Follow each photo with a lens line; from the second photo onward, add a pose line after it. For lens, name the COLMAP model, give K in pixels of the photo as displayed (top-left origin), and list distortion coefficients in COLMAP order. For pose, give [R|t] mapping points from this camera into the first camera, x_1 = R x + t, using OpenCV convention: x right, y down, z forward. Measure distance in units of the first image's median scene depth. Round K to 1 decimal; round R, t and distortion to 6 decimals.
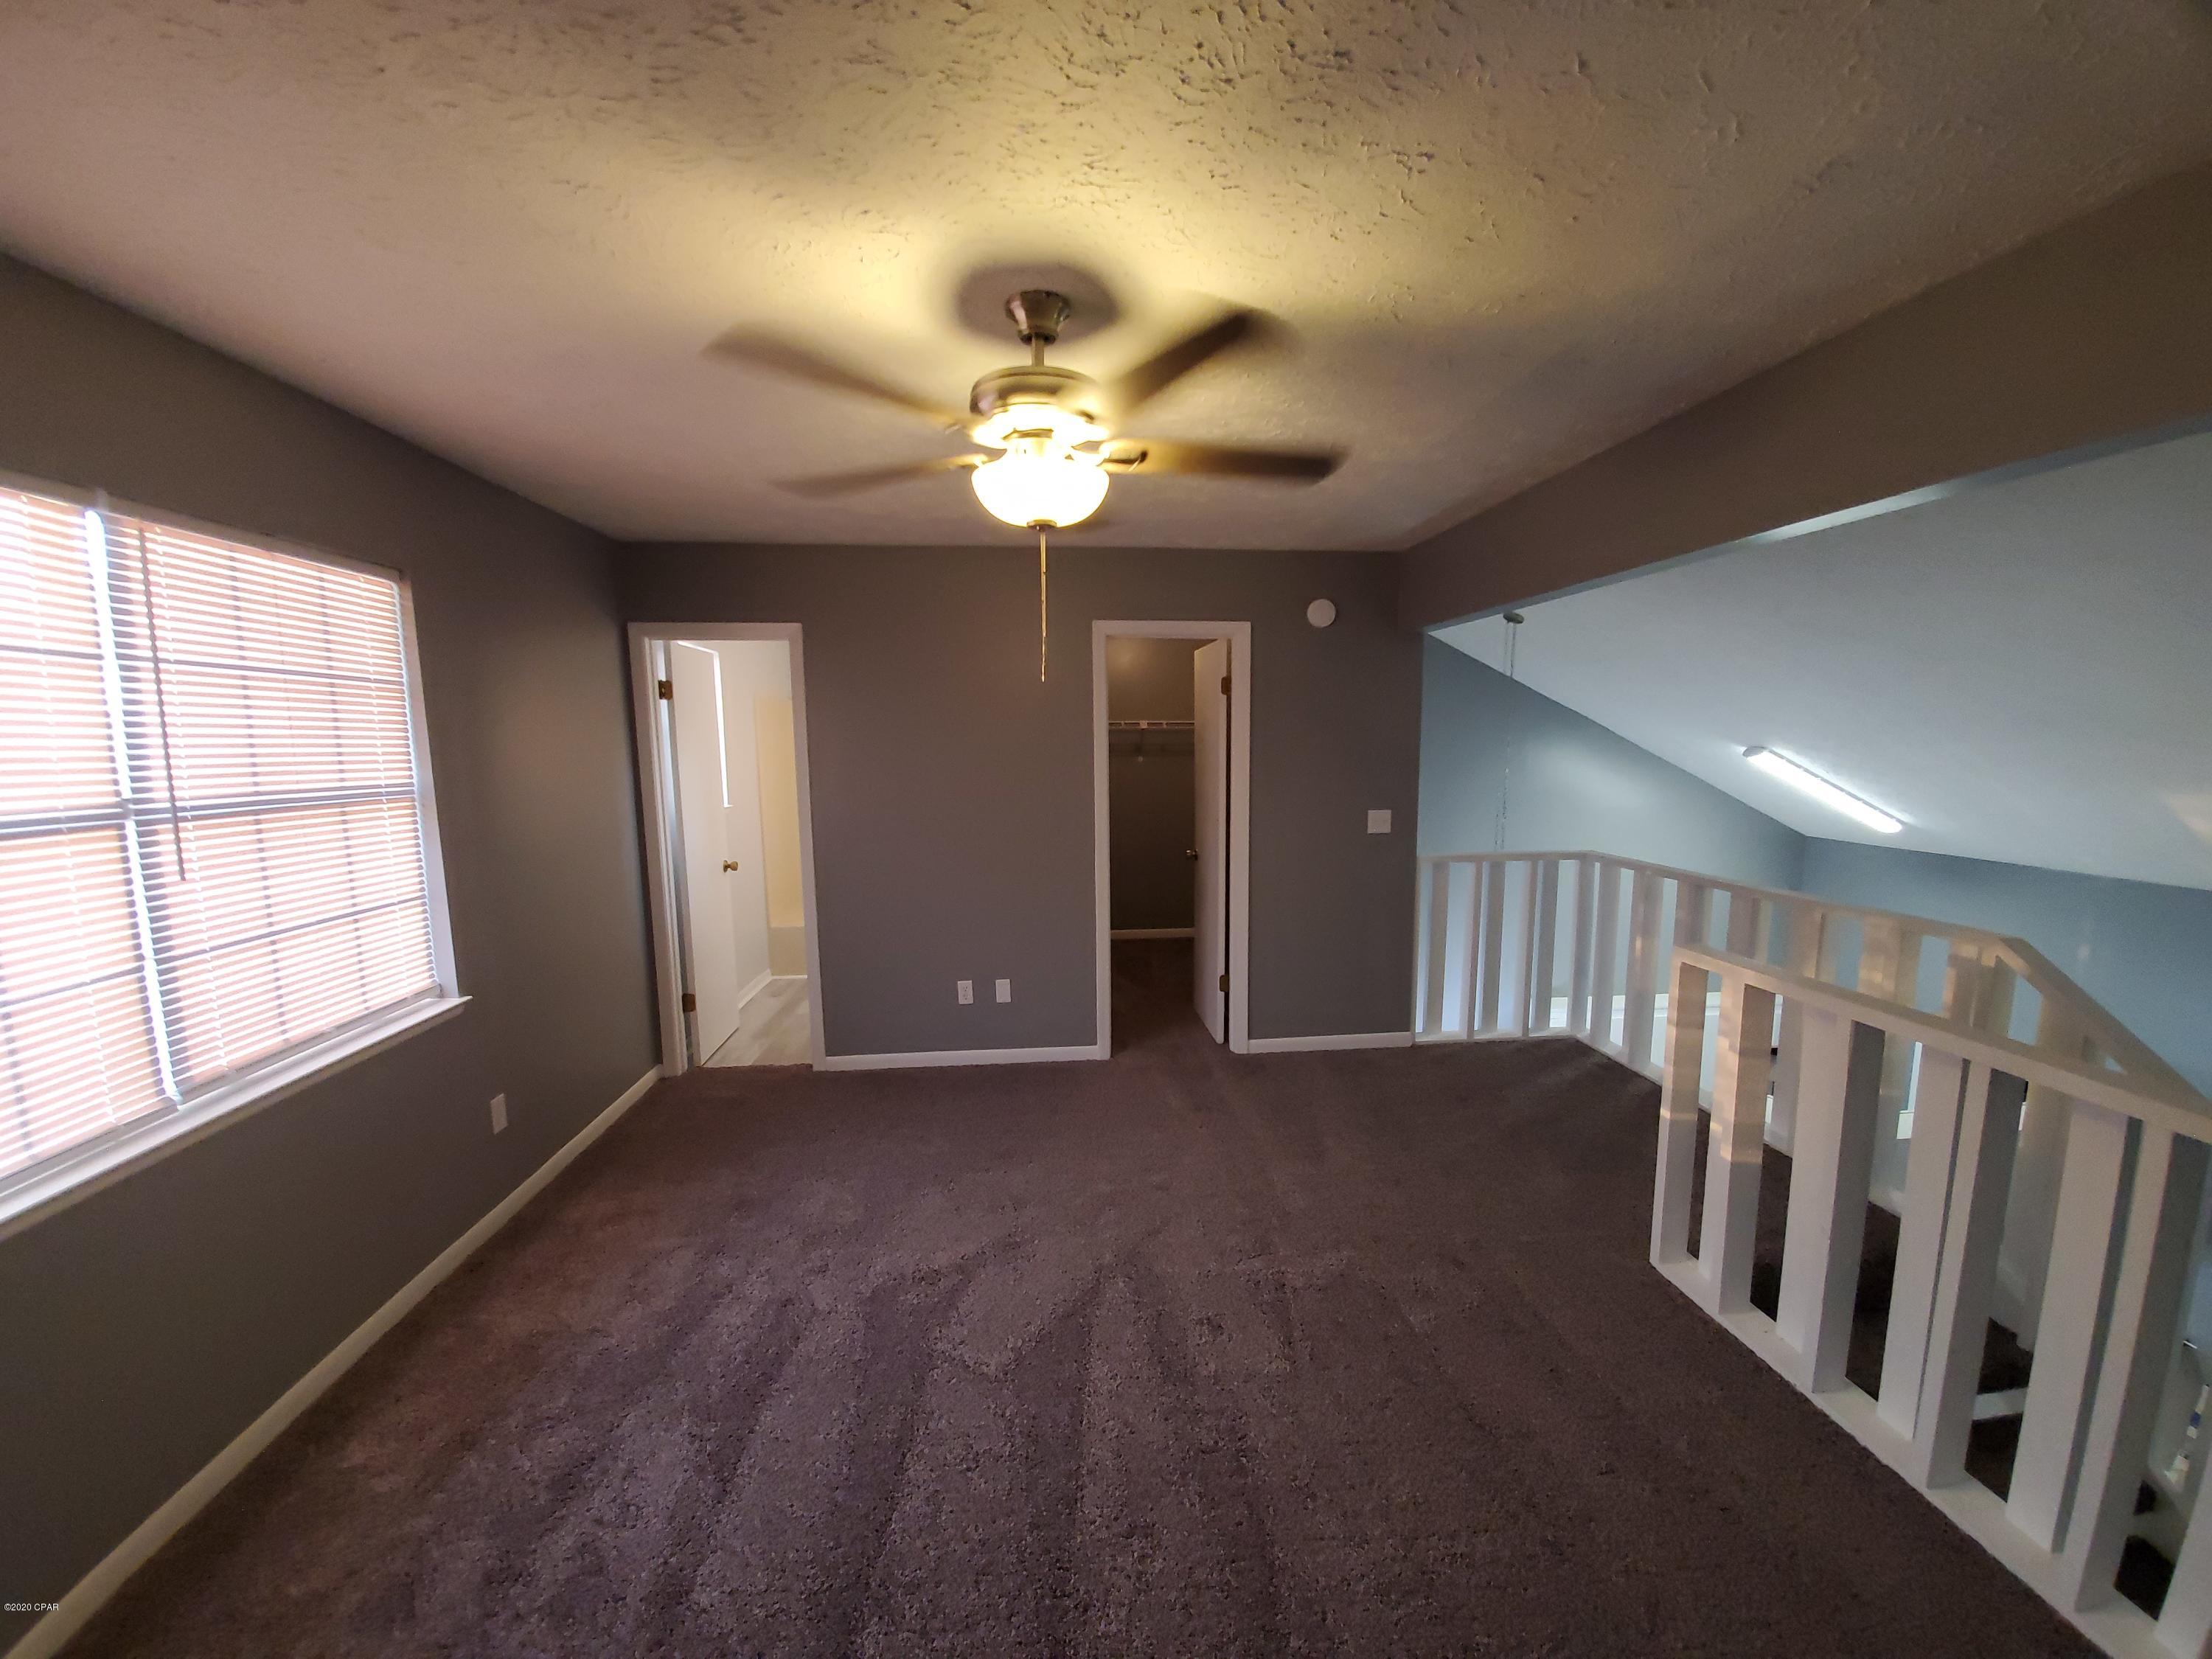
lens RADIAL K [[872.0, 0, 1111.2], [0, 872.0, 849.4], [0, 0, 1]] dist [0.009642, -0.015565]
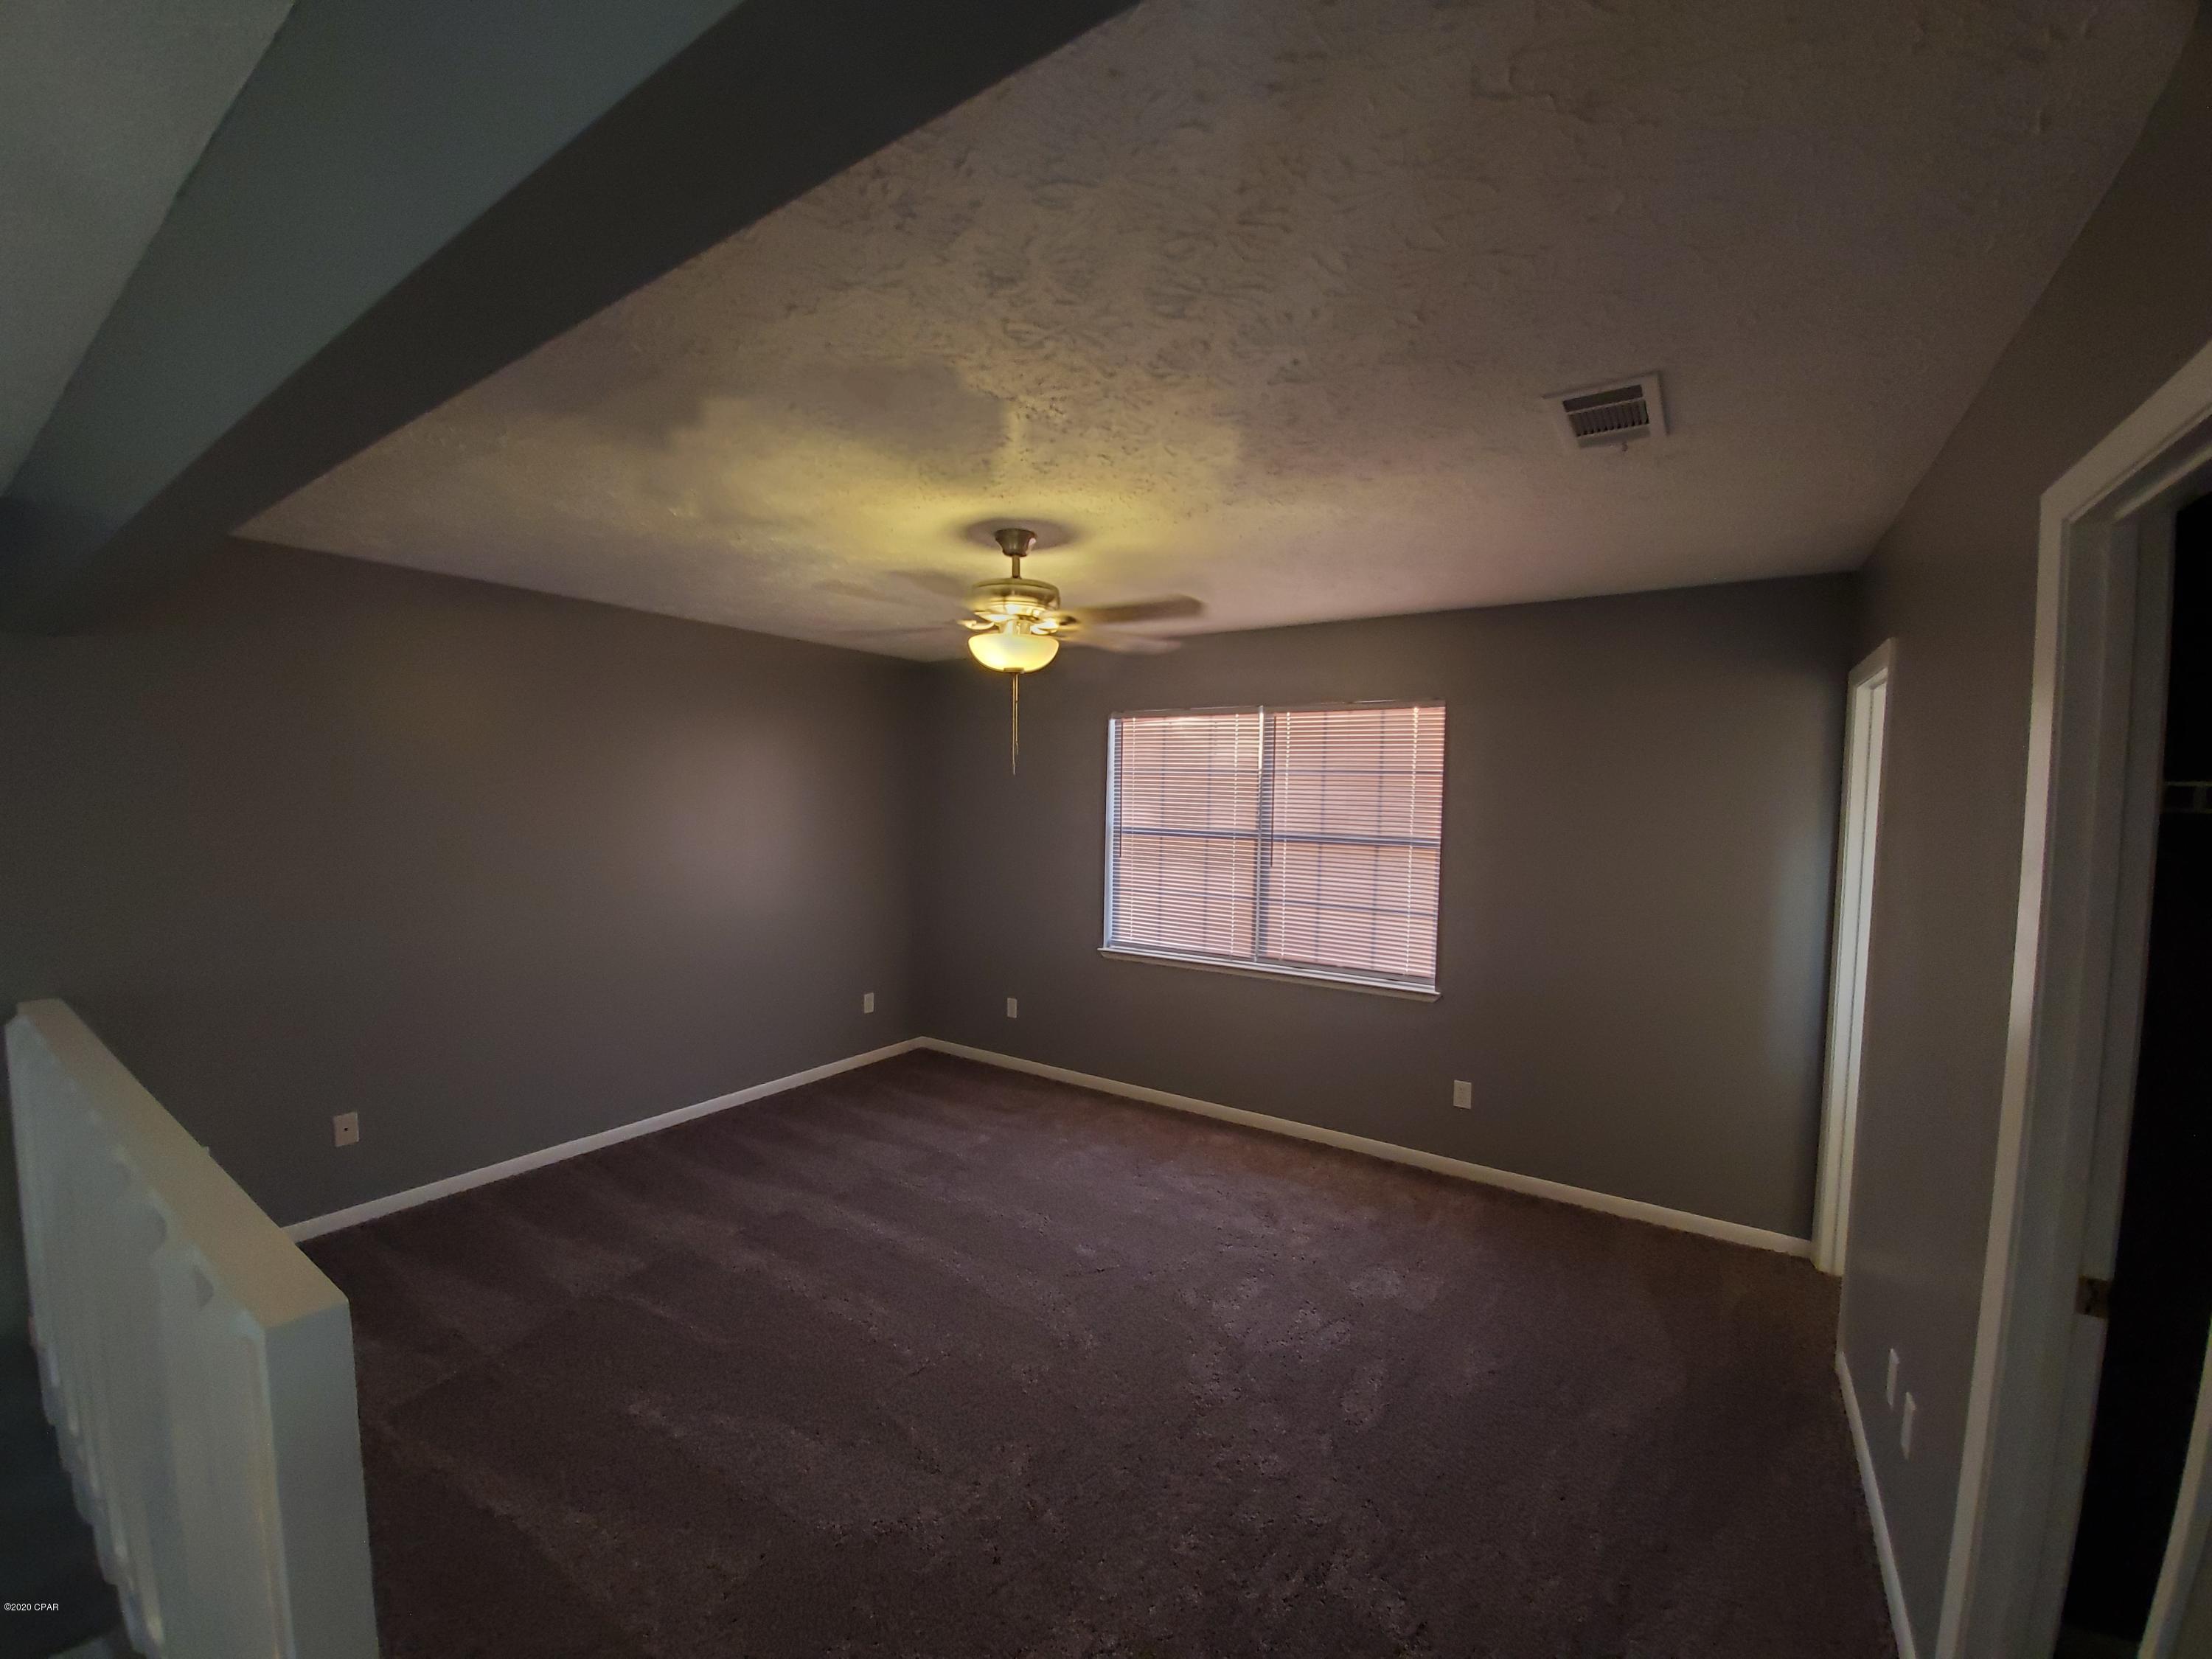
lens RADIAL K [[872.0, 0, 1111.2], [0, 872.0, 849.4], [0, 0, 1]] dist [0.009642, -0.015565]
pose [[-0.634511, 0.055790, -0.770897, 0.823608], [-0.102290, 0.982557, 0.155301, -0.274643], [0.766115, 0.177395, -0.617737, 1.775670]]
